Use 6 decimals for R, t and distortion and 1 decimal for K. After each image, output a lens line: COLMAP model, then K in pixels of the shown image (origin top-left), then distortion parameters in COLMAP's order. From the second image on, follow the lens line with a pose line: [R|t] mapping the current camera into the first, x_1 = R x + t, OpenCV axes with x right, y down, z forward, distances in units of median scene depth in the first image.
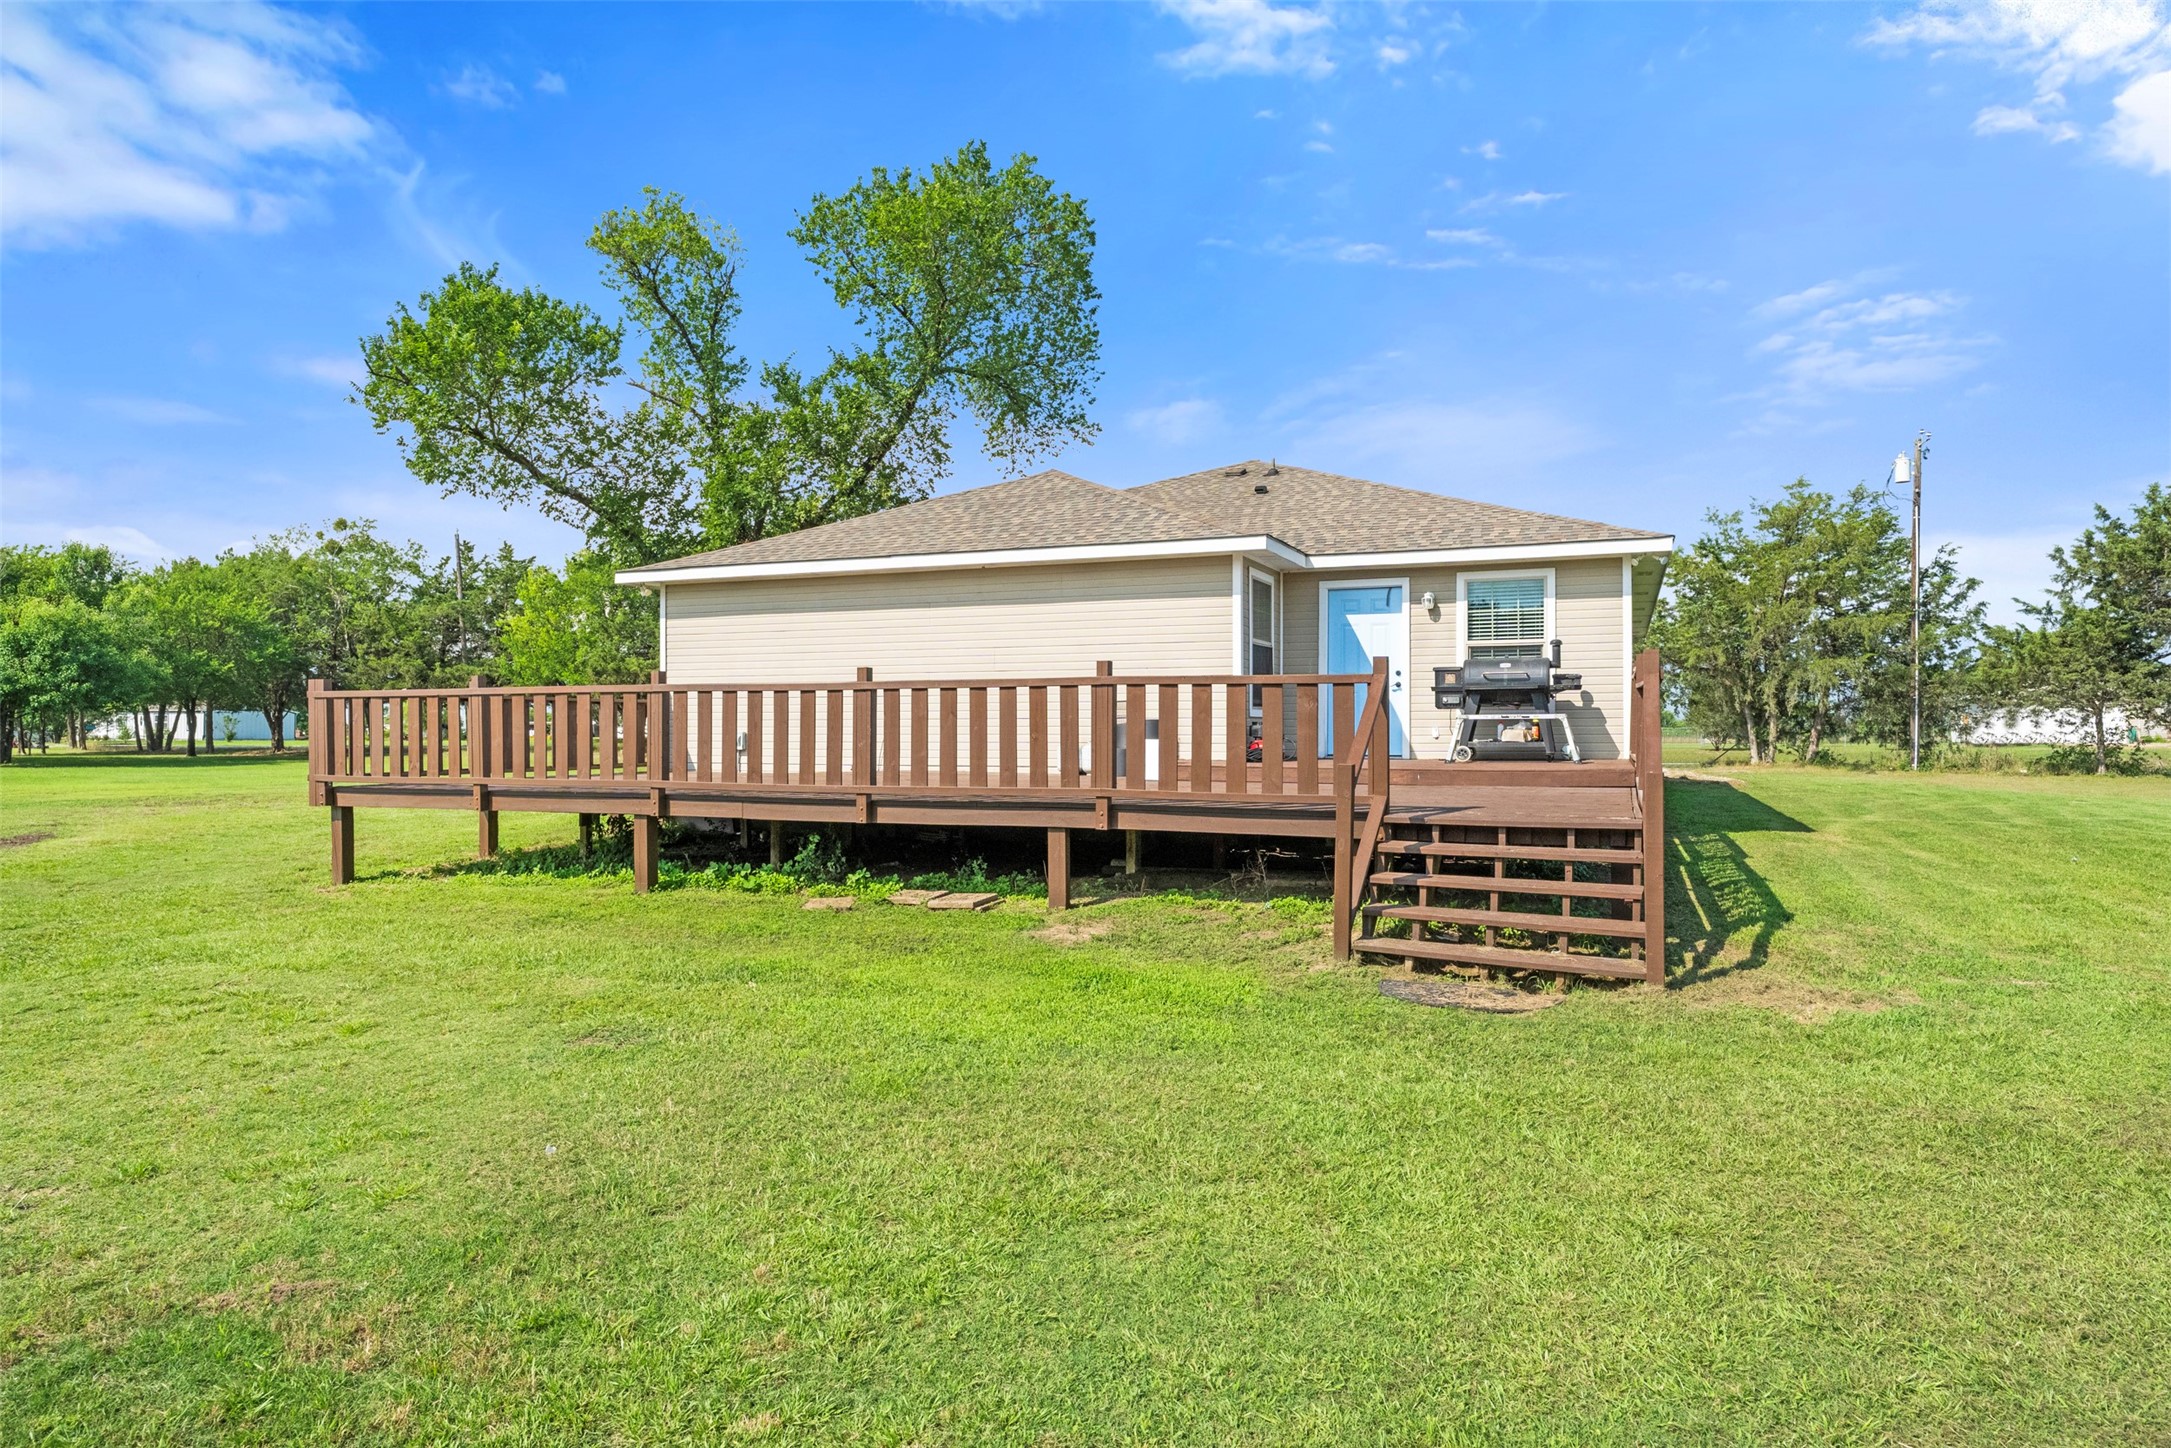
lens RADIAL K [[1298.3, 0, 1082.8], [0, 1298.3, 721.6], [0, 0, 1]] dist [-0.001415, -0.000349]
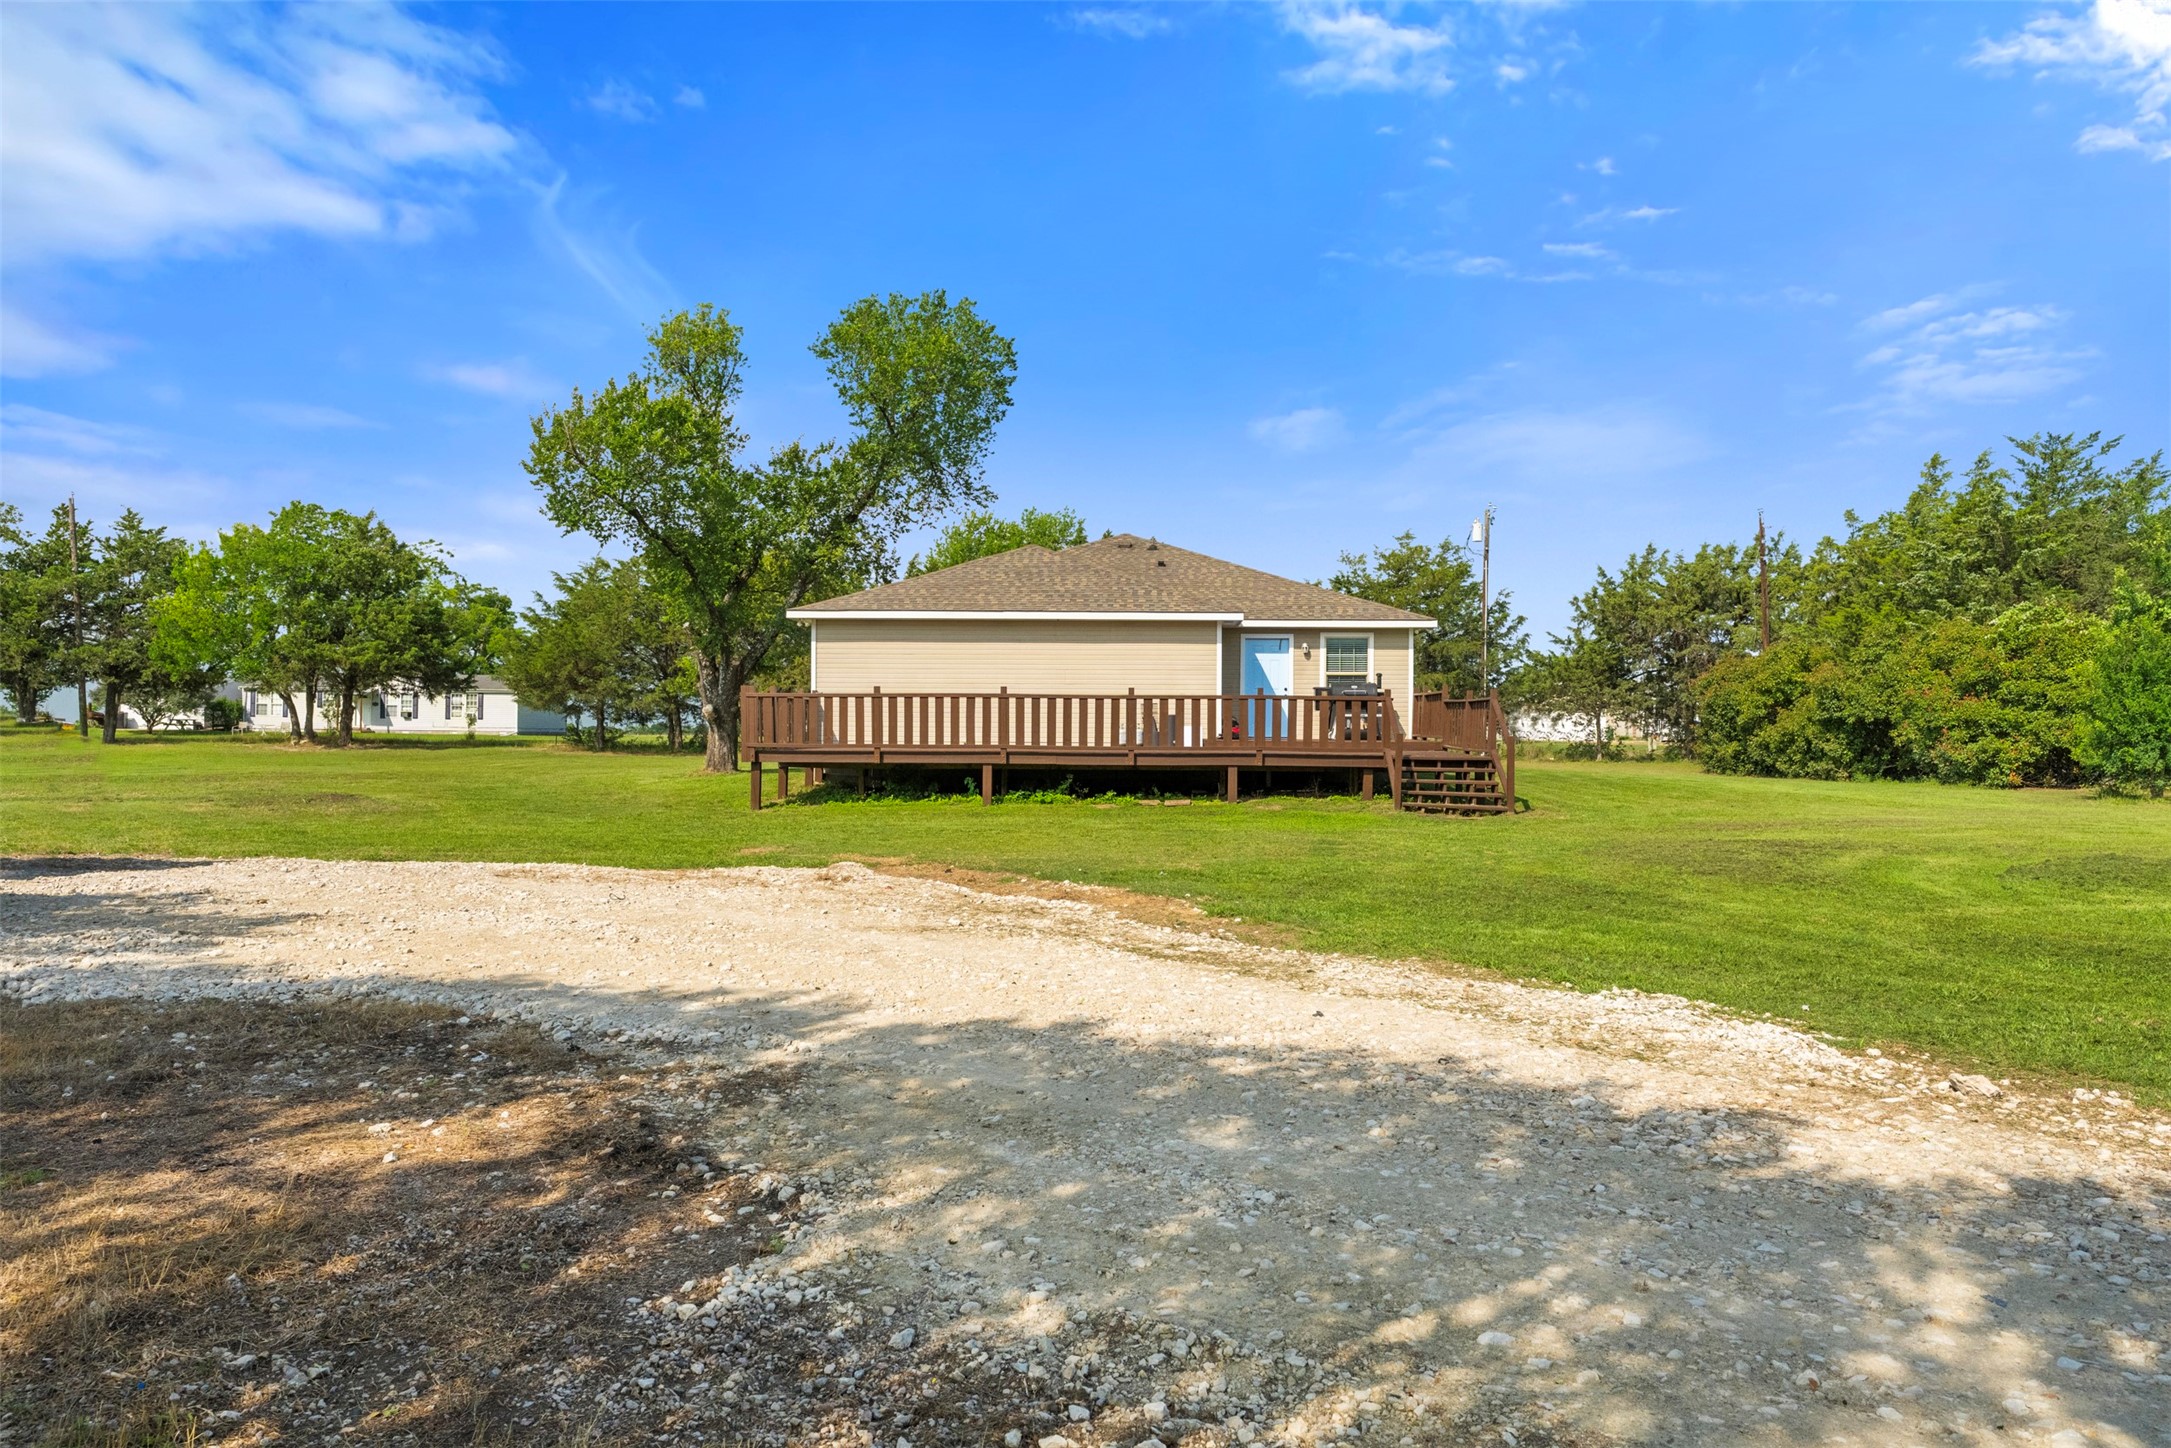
lens RADIAL K [[1486.6, 0, 1085.3], [0, 1486.6, 727.8], [0, 0, 1]] dist [-0.003135, -0.000440]
pose [[0.939889, 0.007113, 0.341406, -0.469986], [-0.009343, 0.999944, 0.004888, 0.004495], [-0.341352, -0.007784, 0.939903, -0.525221]]
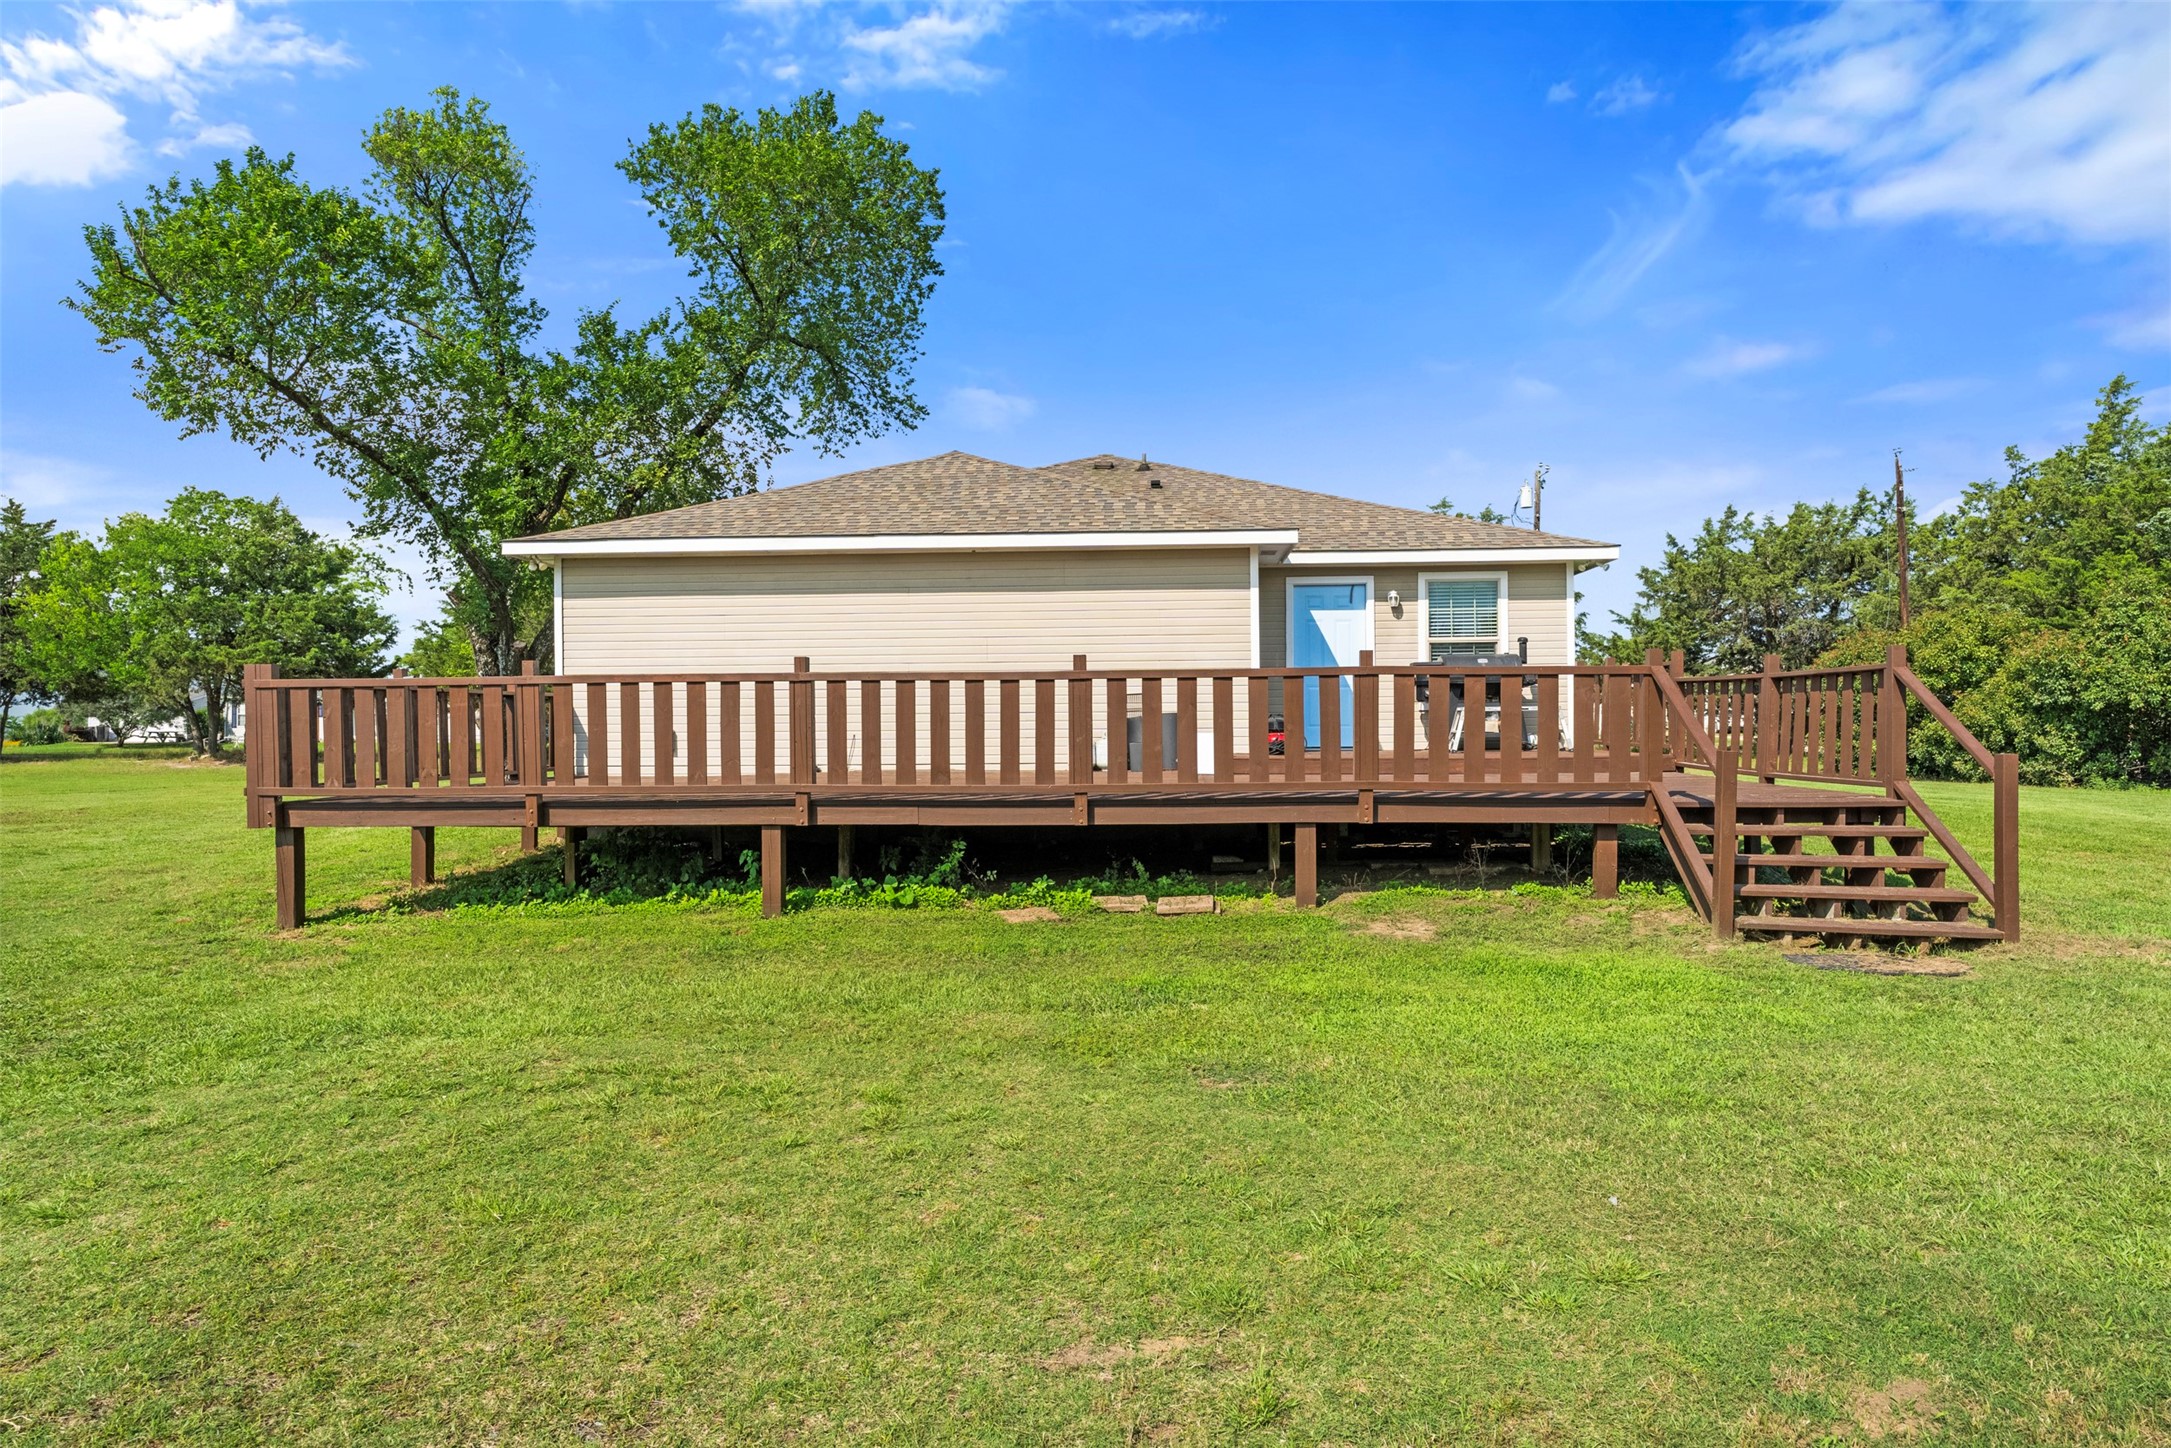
lens RADIAL K [[1298.3, 0, 1082.8], [0, 1298.3, 721.6], [0, 0, 1]] dist [-0.001415, -0.000349]
pose [[0.945585, -0.005951, 0.325321, -0.213272], [0.005296, 0.999982, 0.002900, 0.001150], [-0.325332, -0.001020, 0.945599, 0.062260]]
